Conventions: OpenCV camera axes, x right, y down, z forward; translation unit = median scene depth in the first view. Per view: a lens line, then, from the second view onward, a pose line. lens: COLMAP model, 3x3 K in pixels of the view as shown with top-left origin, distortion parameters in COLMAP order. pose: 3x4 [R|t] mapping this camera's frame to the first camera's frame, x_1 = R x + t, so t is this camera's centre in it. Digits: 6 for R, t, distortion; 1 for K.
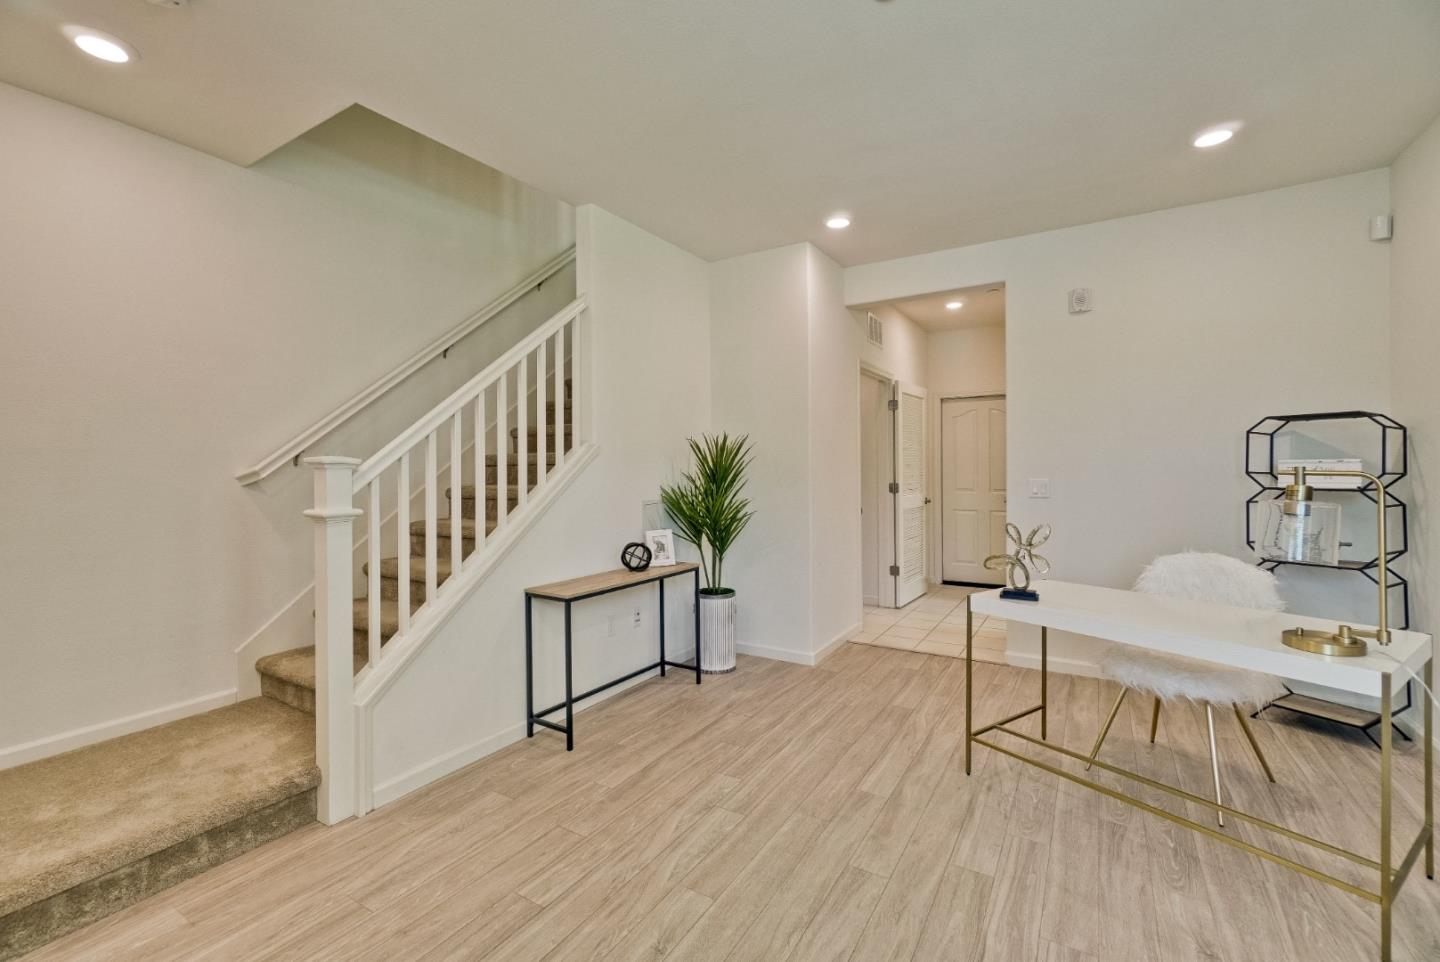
lens RADIAL K [[620.8, 0, 716.5], [0, 620.8, 471.0], [0, 0, 1]] dist [-0.006216, 0.002225]
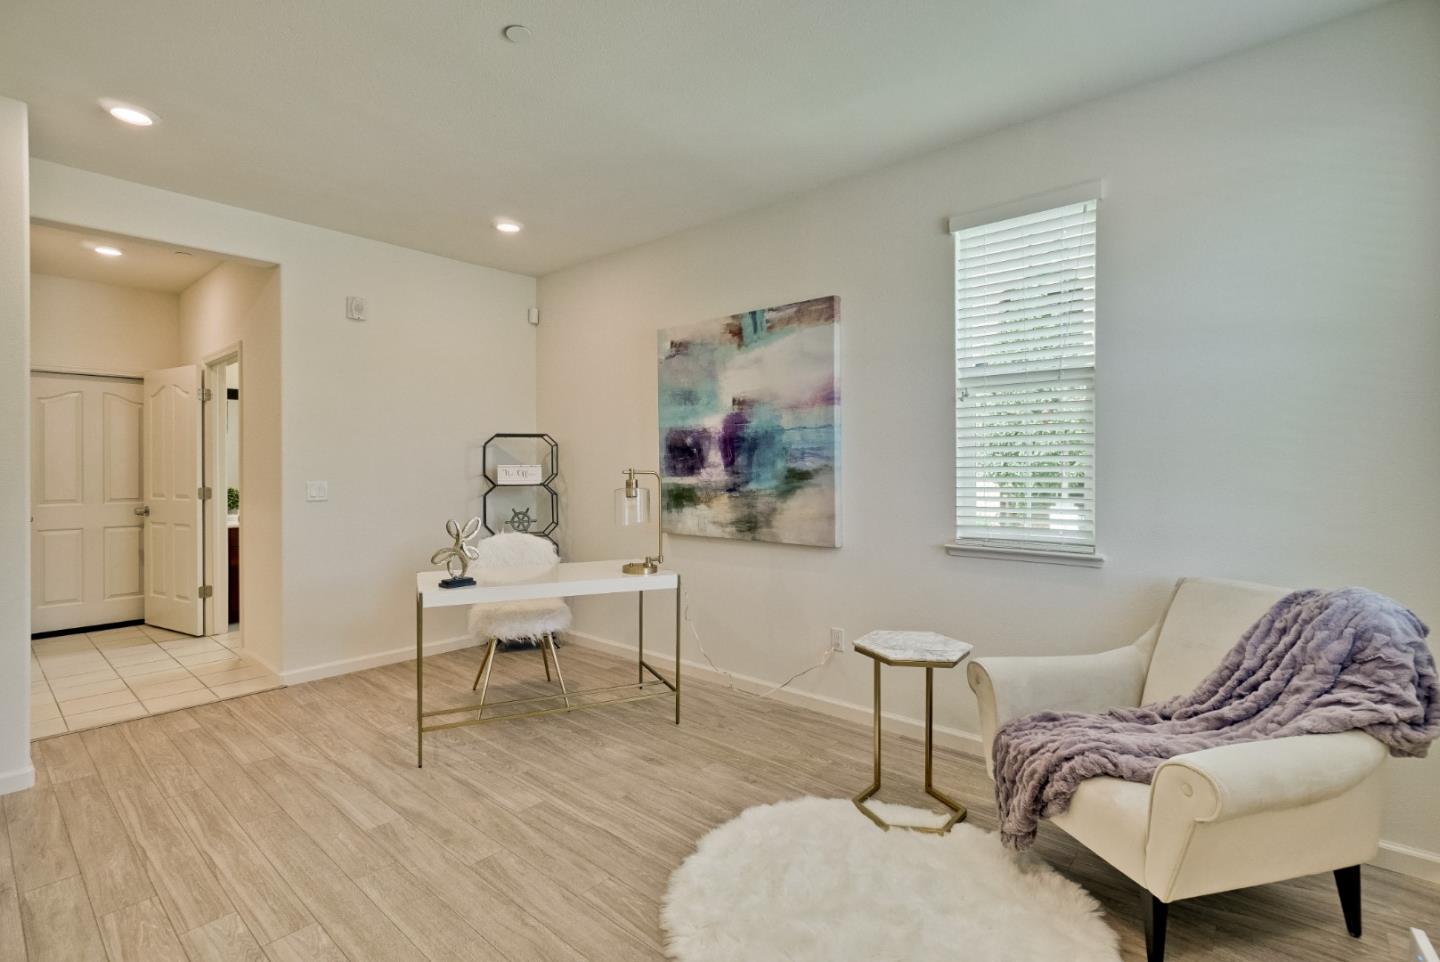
lens RADIAL K [[662.6, 0, 715.9], [0, 662.6, 476.6], [0, 0, 1]] dist [-0.003419, 0.000055]
pose [[0.166211, -0.005972, 0.986072, -0.550481], [0.005138, 0.999973, 0.005190, 0.003317], [-0.986077, 0.004204, 0.166237, 0.306126]]
